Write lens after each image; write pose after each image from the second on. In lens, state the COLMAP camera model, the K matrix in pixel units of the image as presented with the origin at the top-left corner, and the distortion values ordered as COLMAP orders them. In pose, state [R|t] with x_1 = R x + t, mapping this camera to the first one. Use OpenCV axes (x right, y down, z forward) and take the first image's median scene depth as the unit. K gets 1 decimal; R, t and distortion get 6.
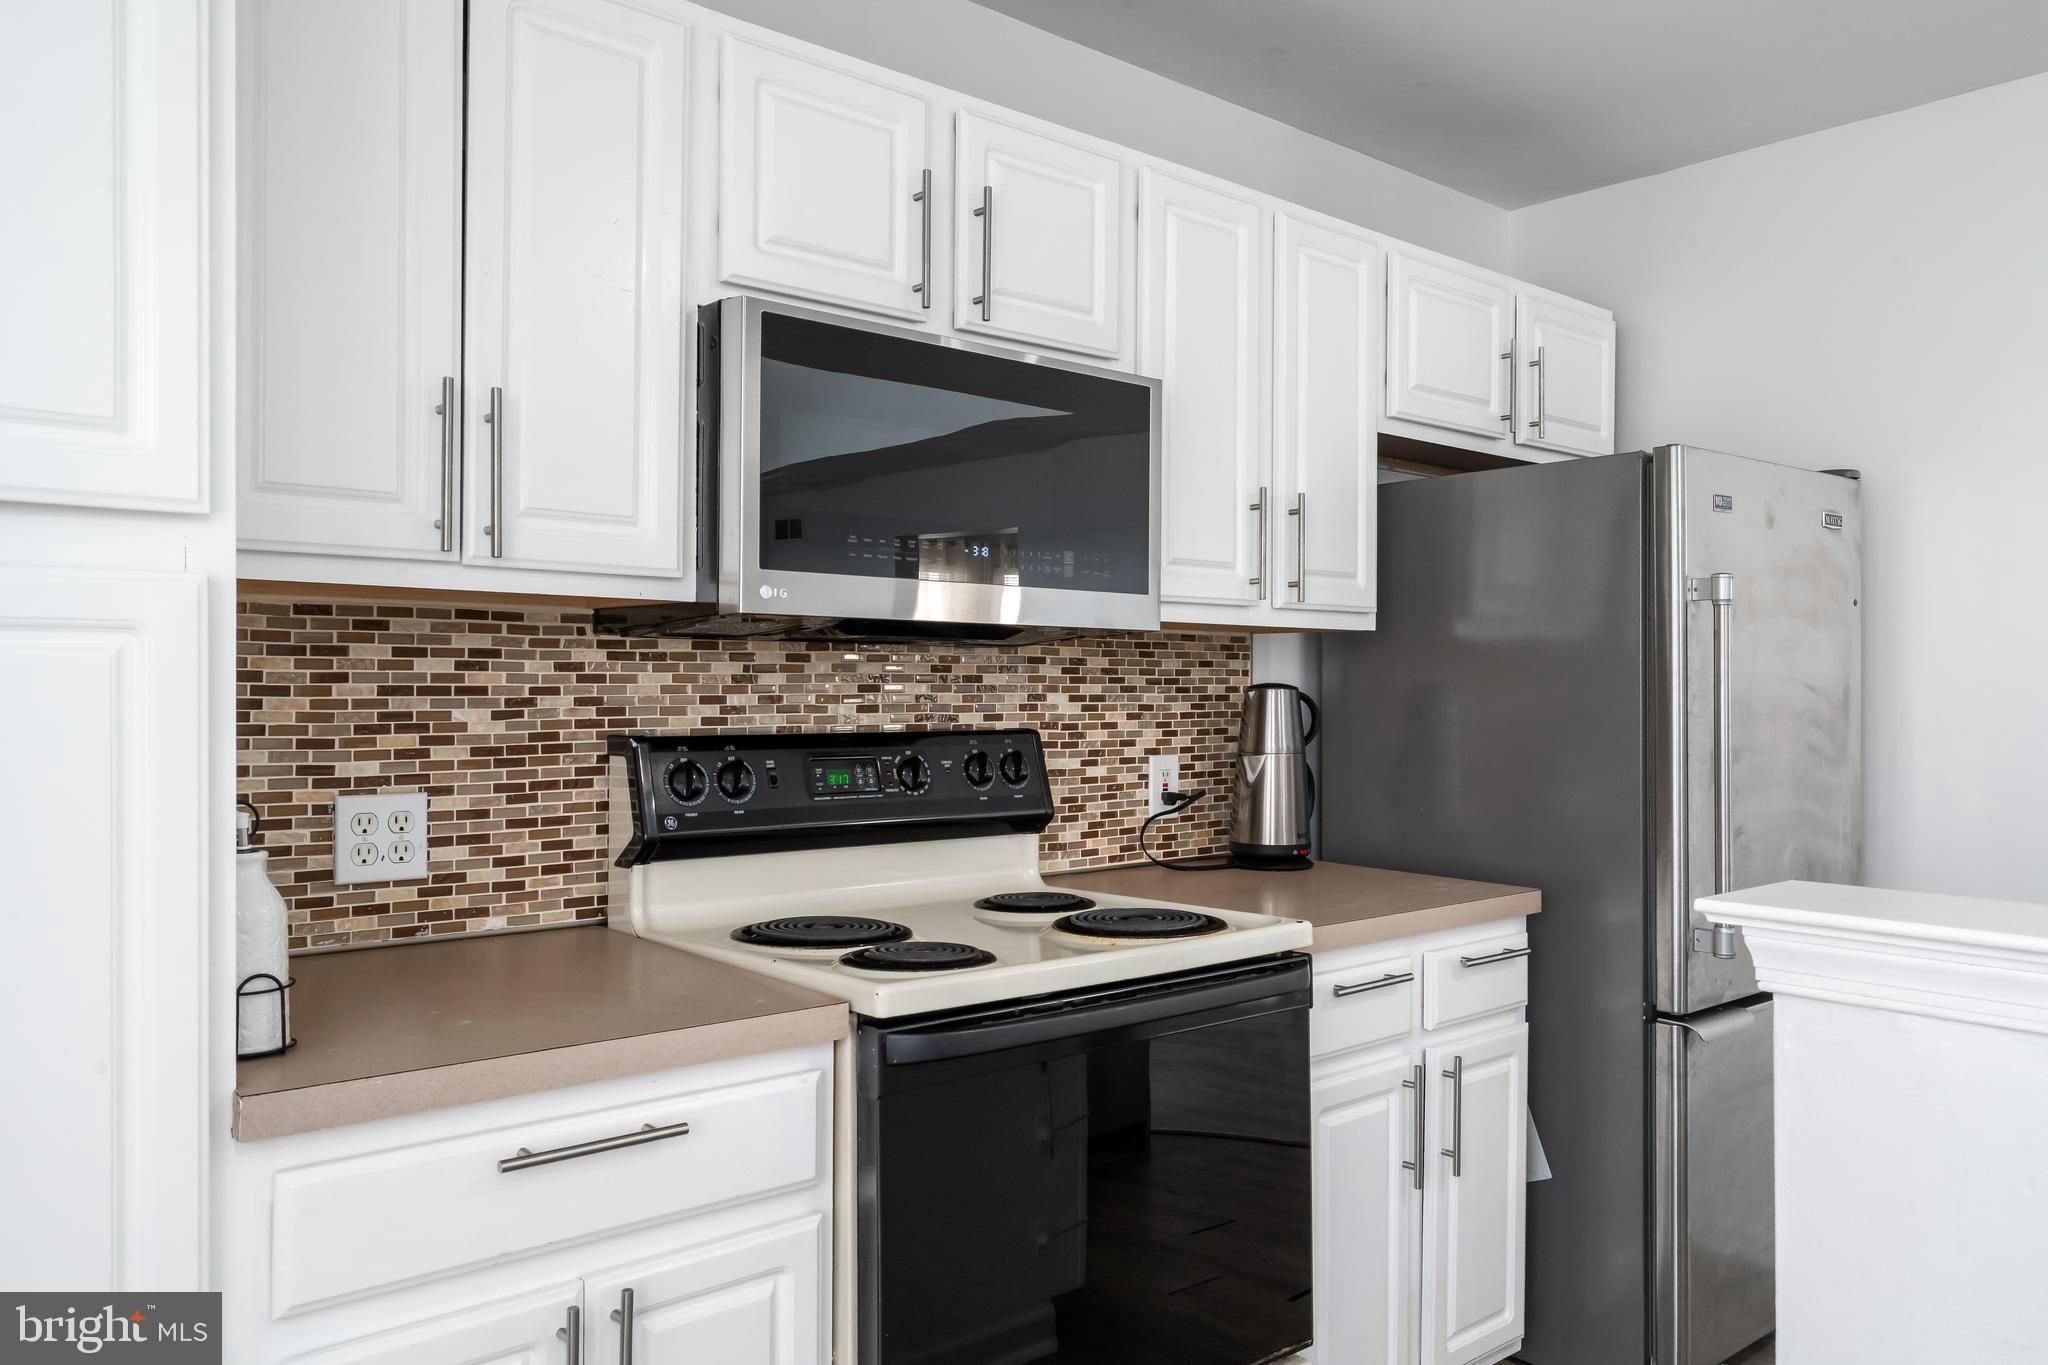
lens RADIAL K [[1486.6, 0, 1024.0], [0, 1486.6, 682.5], [0, 0, 1]] dist [-0.001387, -0.000870]
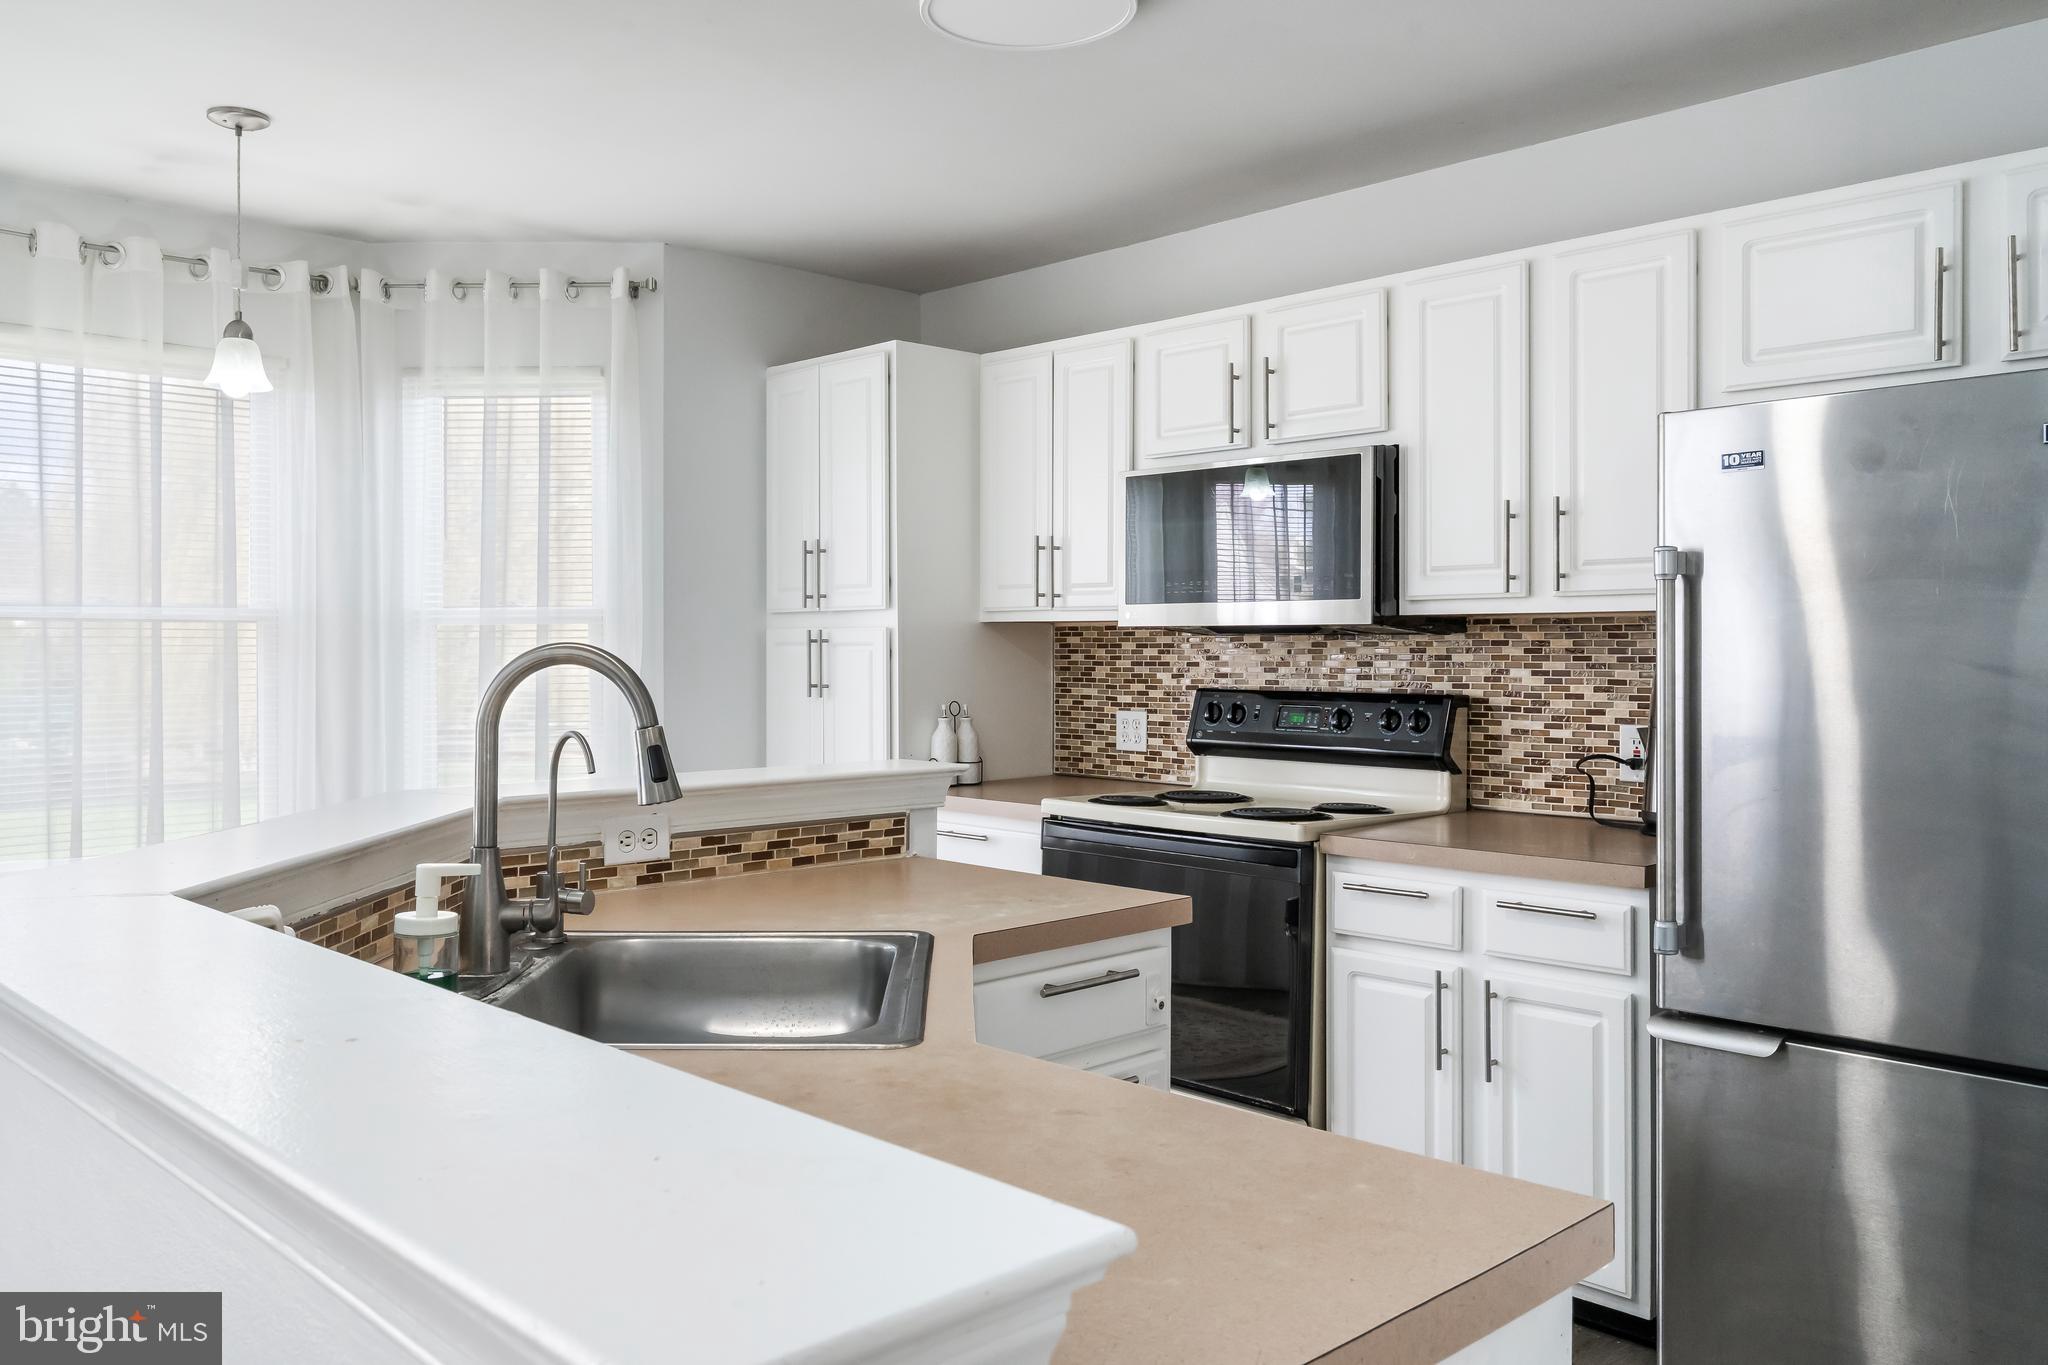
lens RADIAL K [[1590.8, 0, 1010.1], [0, 1590.8, 655.8], [0, 0, 1]] dist [0.005813, 0.000617]
pose [[0.056656, 0.003000, -0.998389, 1.569576], [0.005007, 0.999982, 0.003288, -0.012115], [0.998381, -0.005185, 0.056640, 0.571232]]
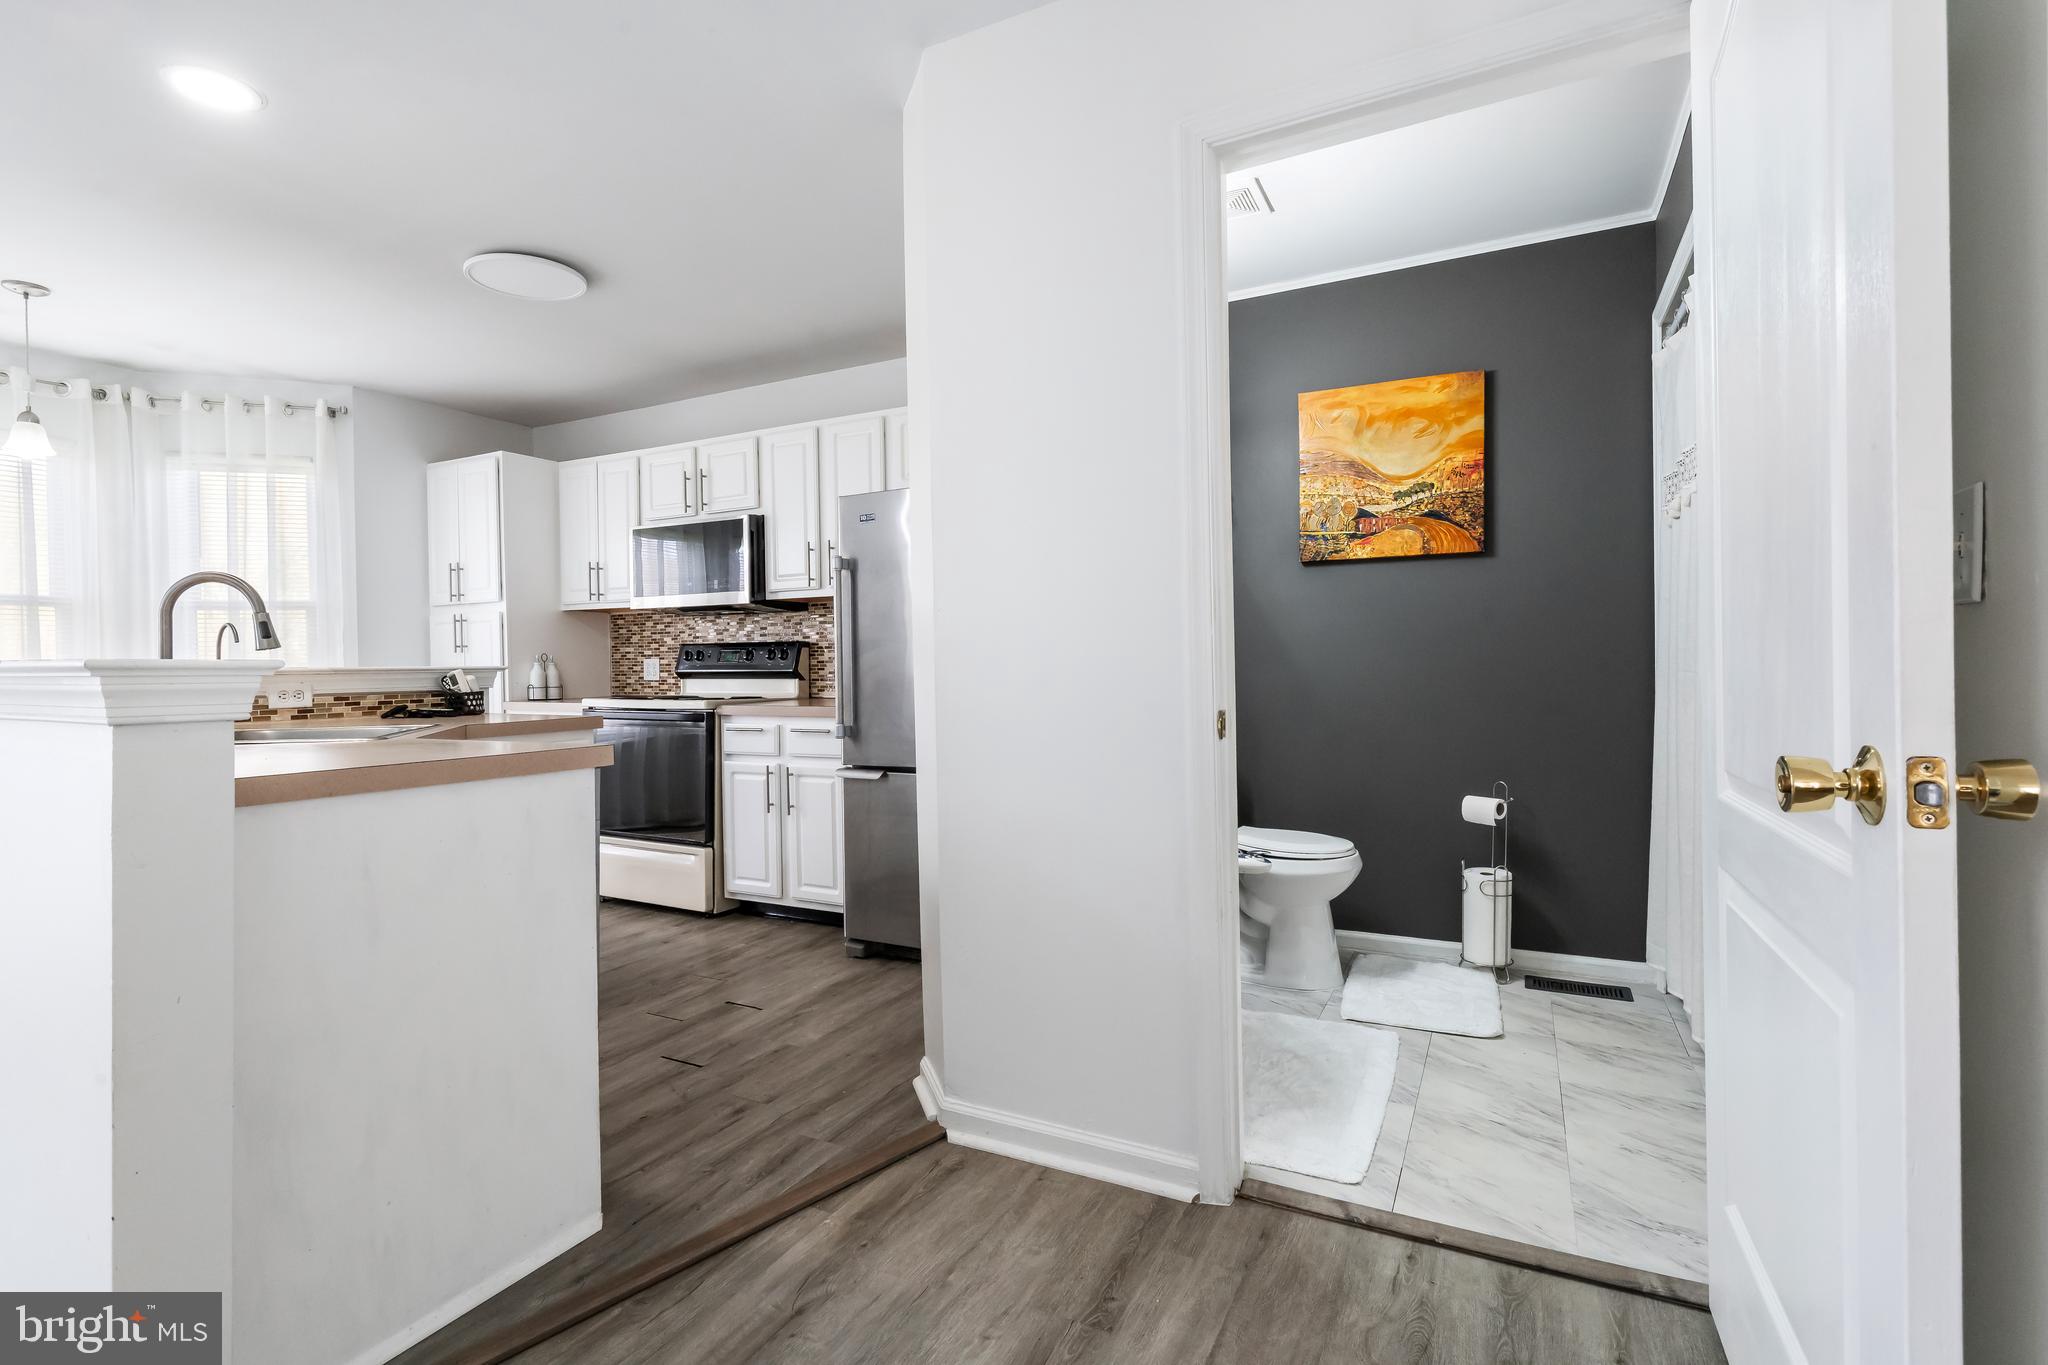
lens RADIAL K [[964.9, 0, 1015.7], [0, 964.9, 679.4], [0, 0, 1]] dist [0.001511, -0.000545]
pose [[0.369455, 0.008230, -0.929212, 1.978647], [0.017283, 0.999727, 0.015726, 0.088698], [0.929088, -0.021869, 0.369212, 0.787105]]
